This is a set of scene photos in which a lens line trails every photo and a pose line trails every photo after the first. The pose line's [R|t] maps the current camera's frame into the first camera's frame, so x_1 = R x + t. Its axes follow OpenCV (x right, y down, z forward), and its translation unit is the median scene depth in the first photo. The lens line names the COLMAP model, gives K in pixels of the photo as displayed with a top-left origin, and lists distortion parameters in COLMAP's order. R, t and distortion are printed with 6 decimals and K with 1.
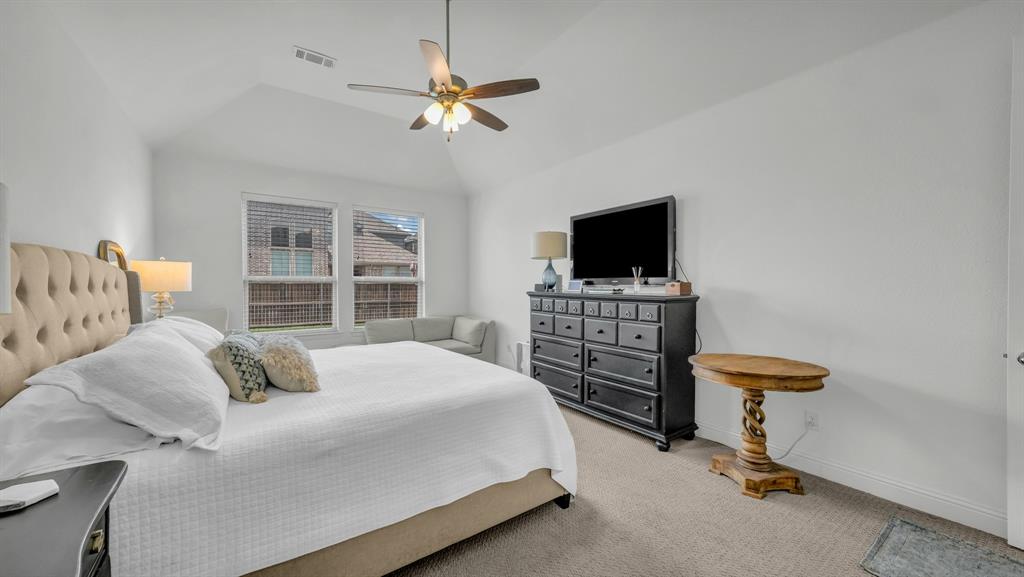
lens RADIAL K [[373.2, 0, 509.6], [0, 373.2, 290.1], [0, 0, 1]] dist [0.001649, -0.000014]
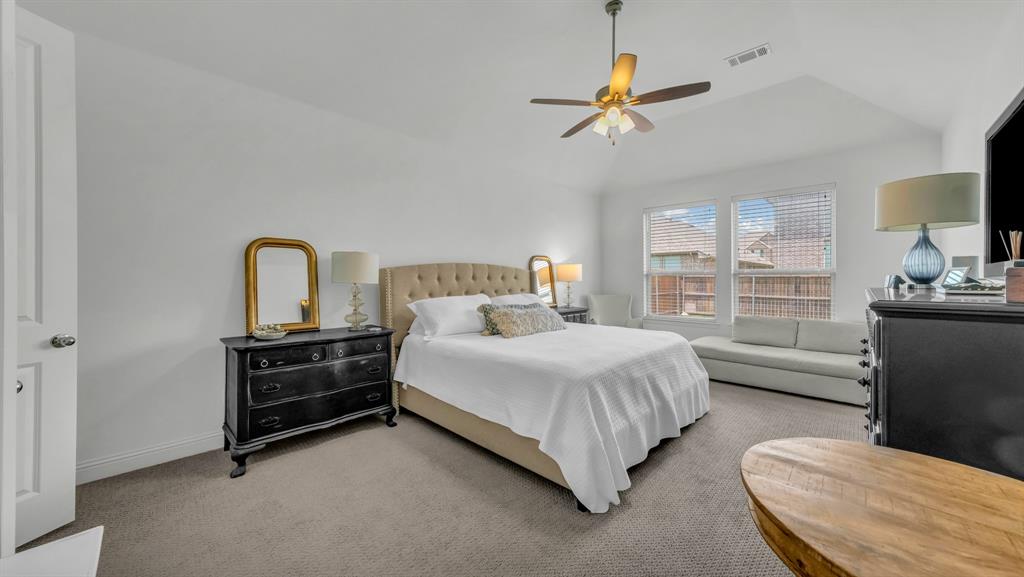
lens RADIAL K [[371.0, 0, 534.7], [0, 371.0, 275.9], [0, 0, 1]] dist [0.008019, 0.002129]
pose [[0.197133, -0.007460, -0.980348, 0.526979], [-0.013156, 0.999861, -0.010254, -0.000864], [0.980288, 0.014919, 0.197008, 0.342177]]
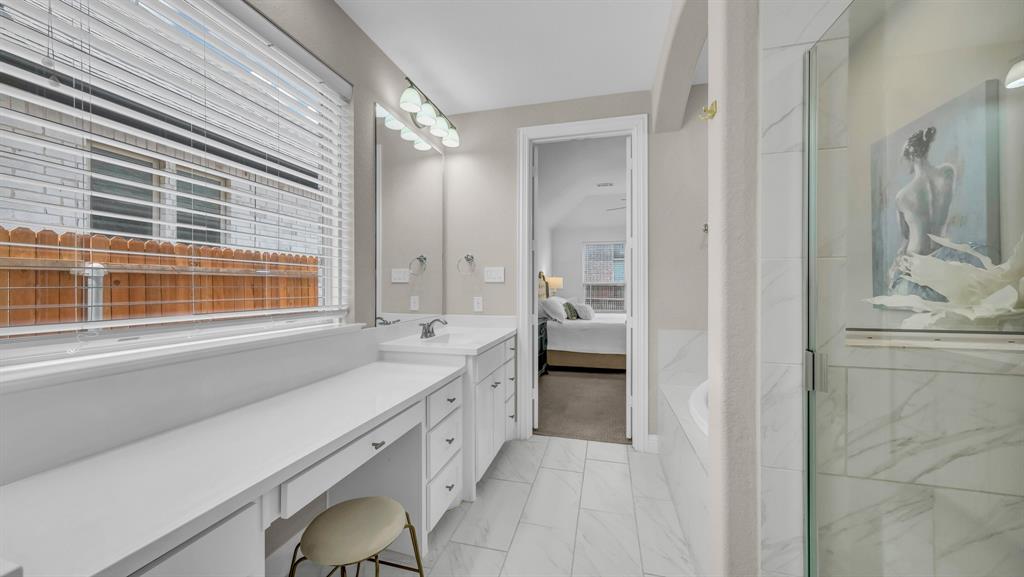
lens RADIAL K [[371.0, 0, 507.8], [0, 371.0, 286.3], [0, 0, 1]] dist [0.008019, 0.002129]
pose [[0.639837, -0.005432, -0.768491, 0.612662], [-0.006654, 0.999898, -0.012608, 0.015851], [0.768481, 0.013181, 0.639736, -0.650342]]
